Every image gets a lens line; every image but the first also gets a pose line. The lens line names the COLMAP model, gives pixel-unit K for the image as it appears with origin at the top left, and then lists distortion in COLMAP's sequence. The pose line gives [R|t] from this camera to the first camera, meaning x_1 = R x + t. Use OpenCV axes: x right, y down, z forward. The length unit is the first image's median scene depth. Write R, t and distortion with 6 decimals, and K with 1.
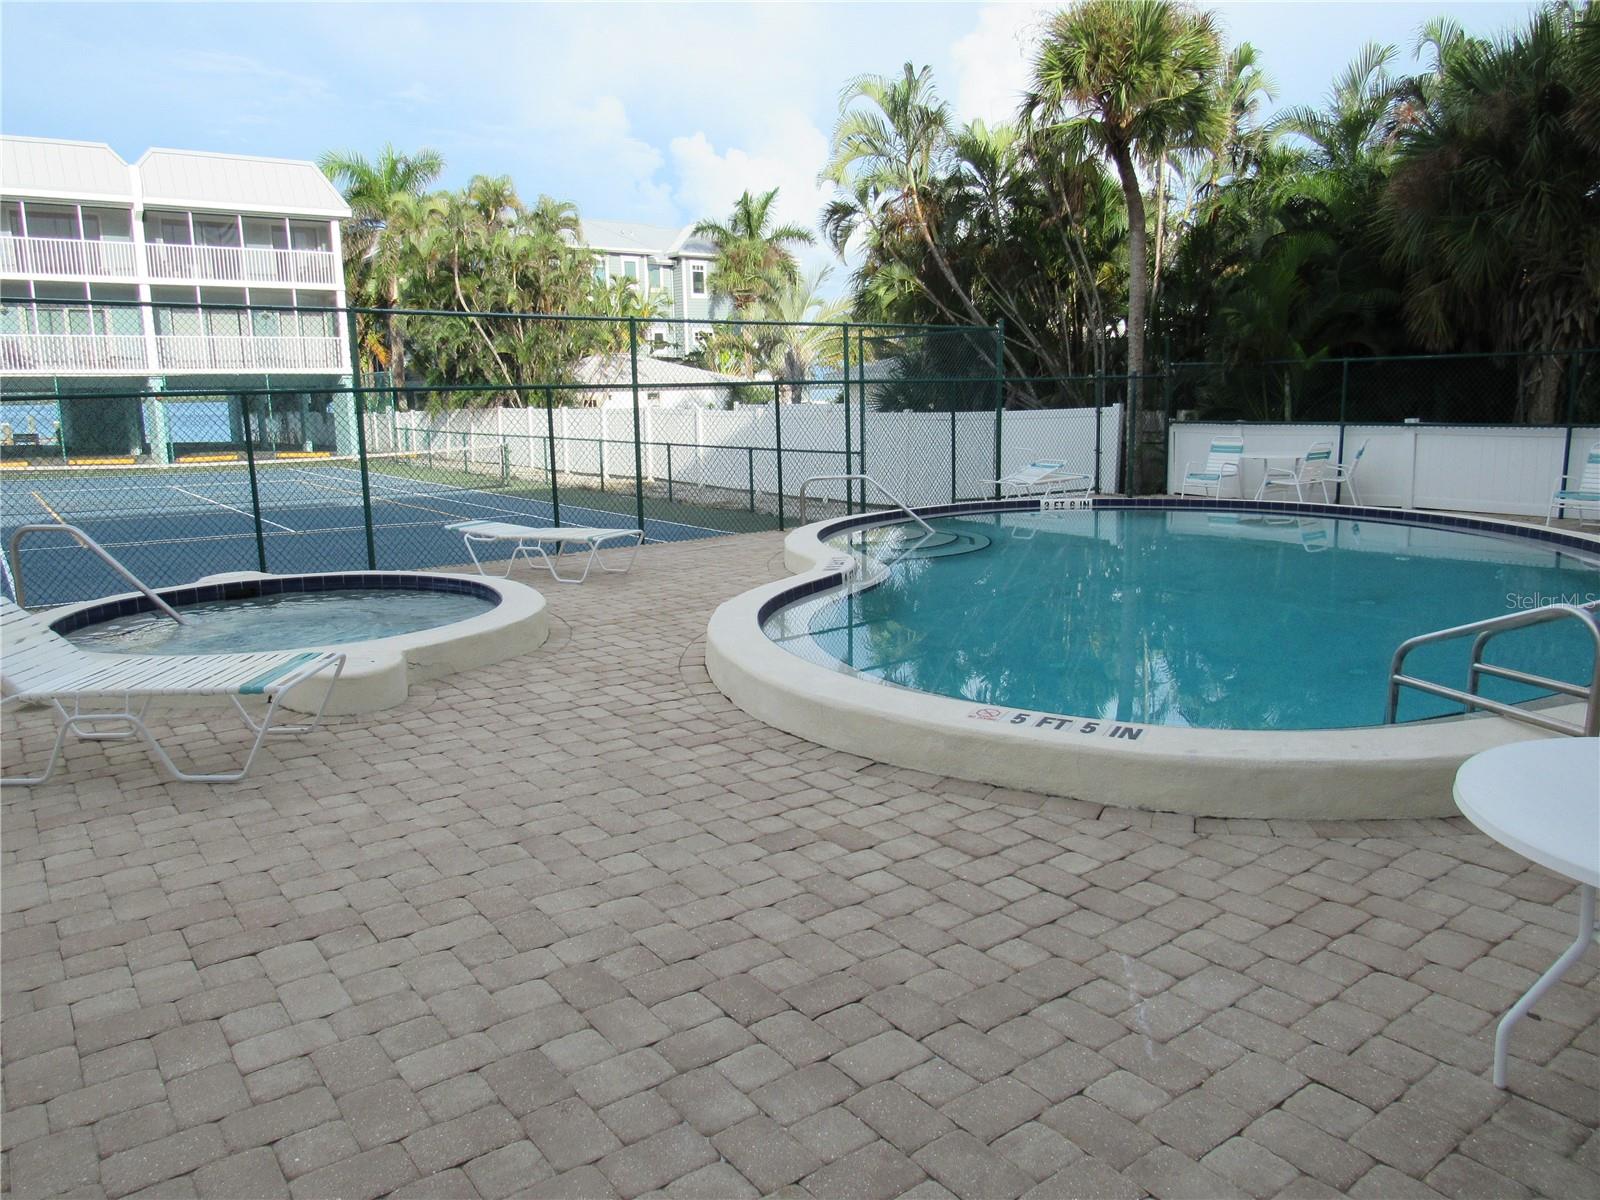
lens RADIAL K [[1141.4, 0, 803.6], [0, 1141.4, 616.3], [0, 0, 1]] dist [-0.025627, 0.003020]
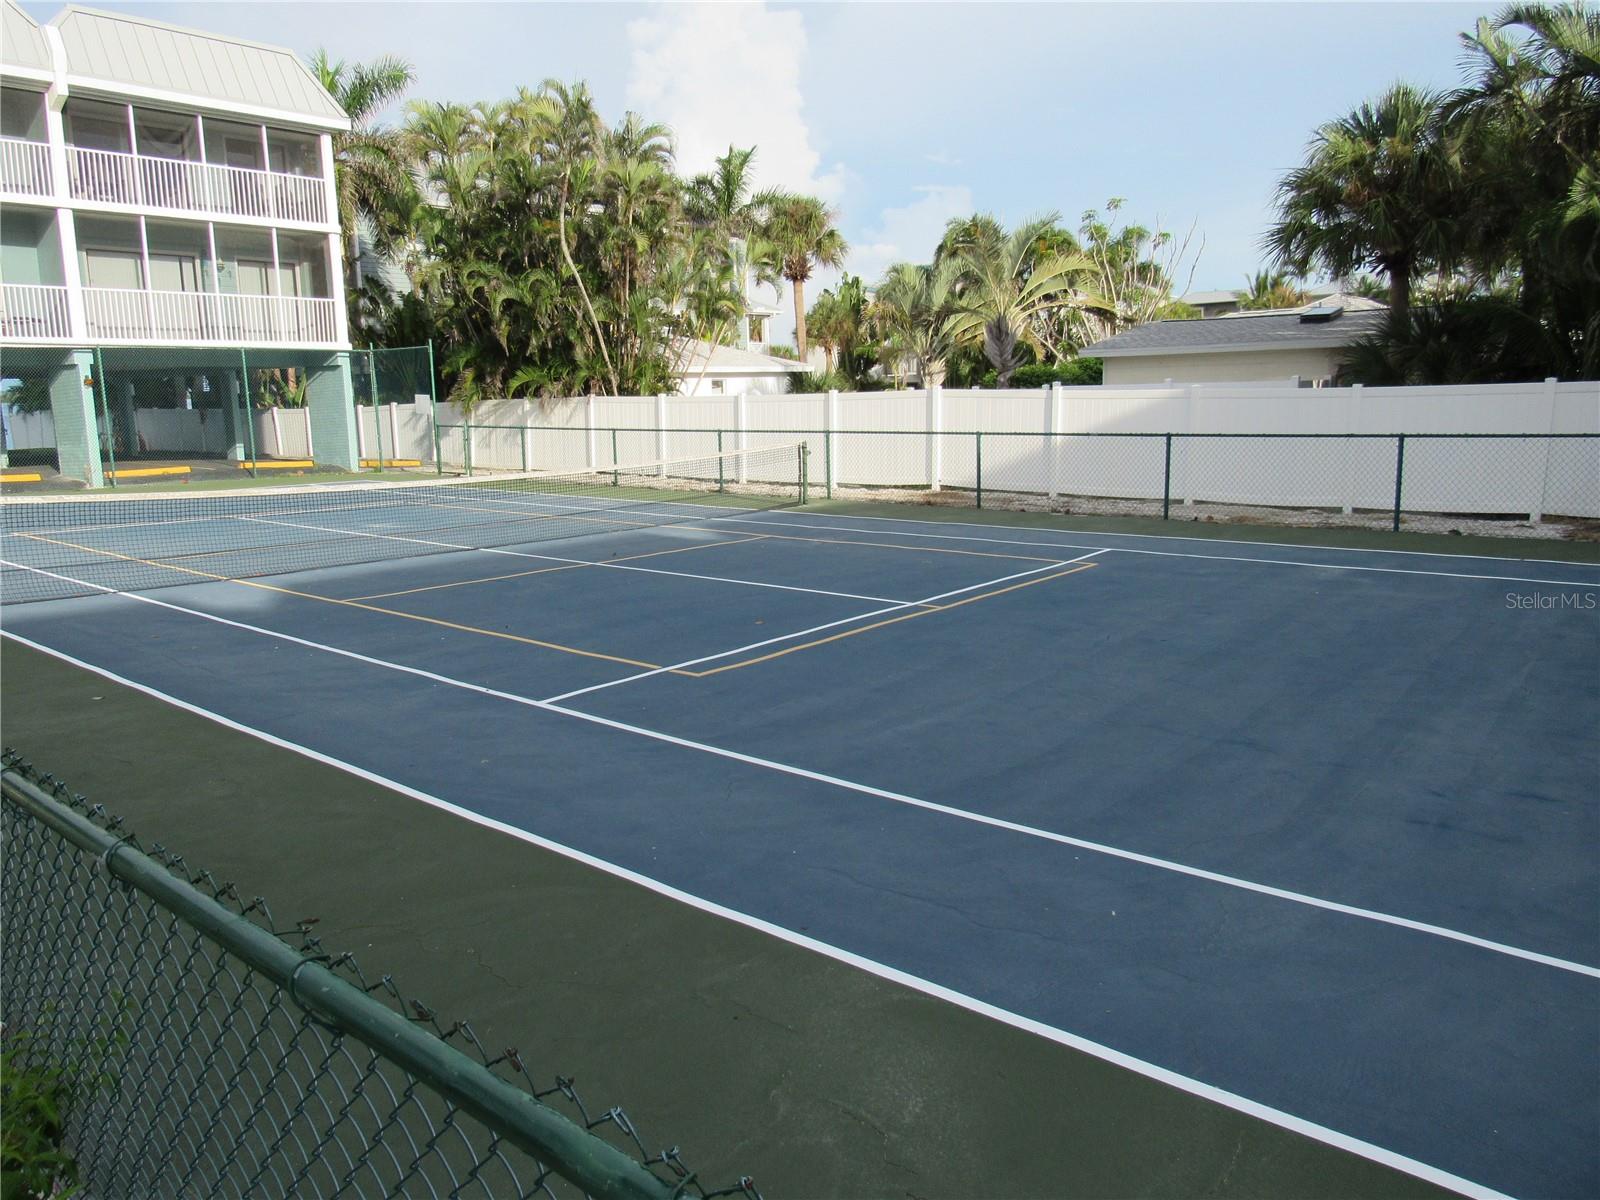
lens RADIAL K [[1141.4, 0, 788.5], [0, 1141.4, 608.5], [0, 0, 1]] dist [-0.025627, 0.003020]
pose [[0.976343, -0.040595, 0.212381, -0.302913], [0.042698, 0.999074, -0.005327, -0.035621], [-0.211968, 0.014269, 0.977172, 0.253324]]
